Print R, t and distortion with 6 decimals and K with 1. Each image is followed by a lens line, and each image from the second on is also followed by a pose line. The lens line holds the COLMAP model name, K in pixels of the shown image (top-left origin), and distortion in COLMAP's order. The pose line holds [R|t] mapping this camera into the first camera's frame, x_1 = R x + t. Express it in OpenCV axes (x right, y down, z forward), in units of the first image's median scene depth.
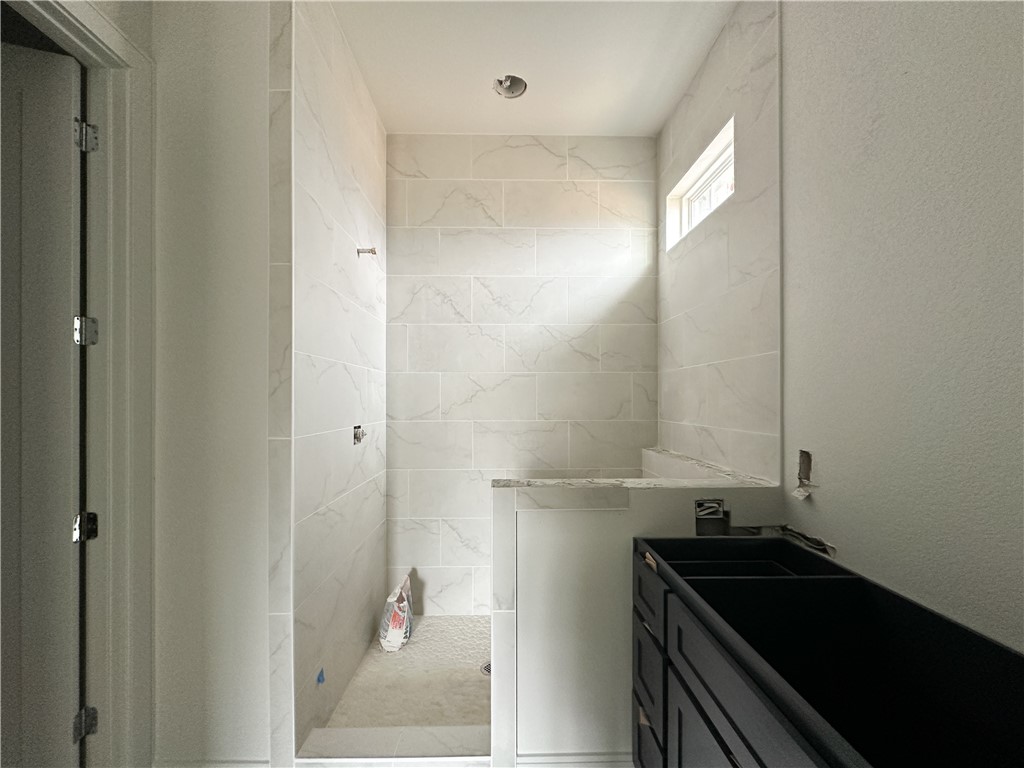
lens RADIAL K [[411.2, 0, 512.0], [0, 411.2, 384.0], [0, 0, 1]] dist [-0.000978, -0.000016]
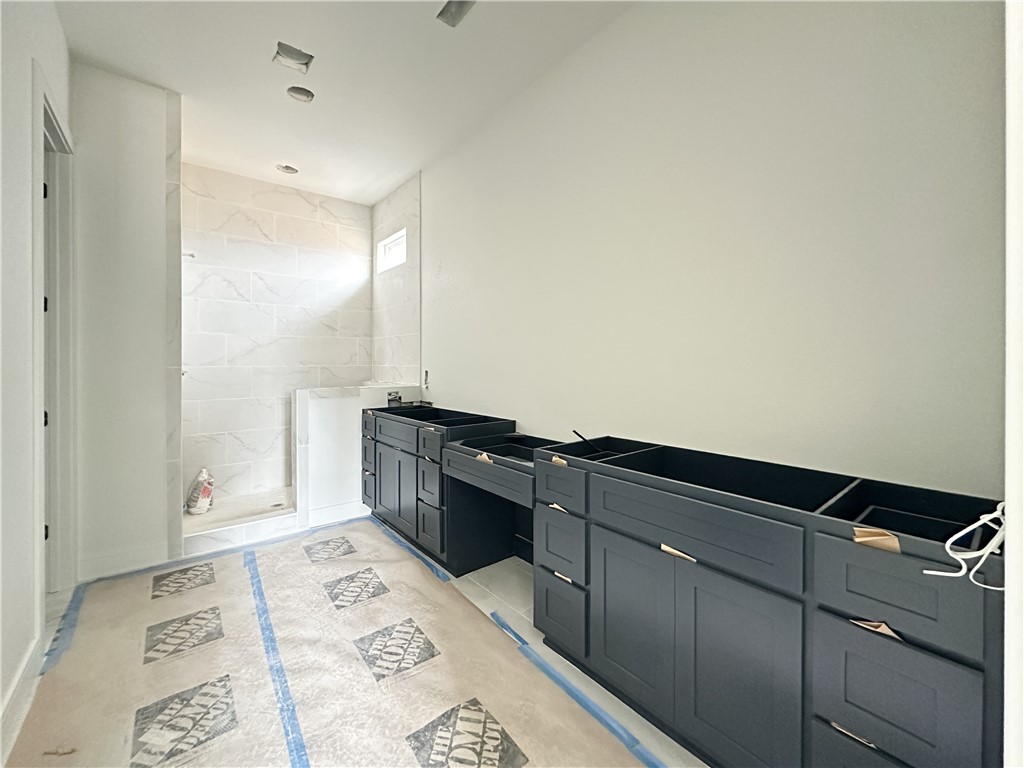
lens RADIAL K [[409.8, 0, 514.7], [0, 409.8, 377.7], [0, 0, 1]] dist [-0.000633, 0.000016]
pose [[0.781556, -0.022991, 0.623411, -0.295776], [-0.022242, 0.997658, 0.064677, 0.012034], [-0.623438, -0.064414, 0.779215, -0.837063]]
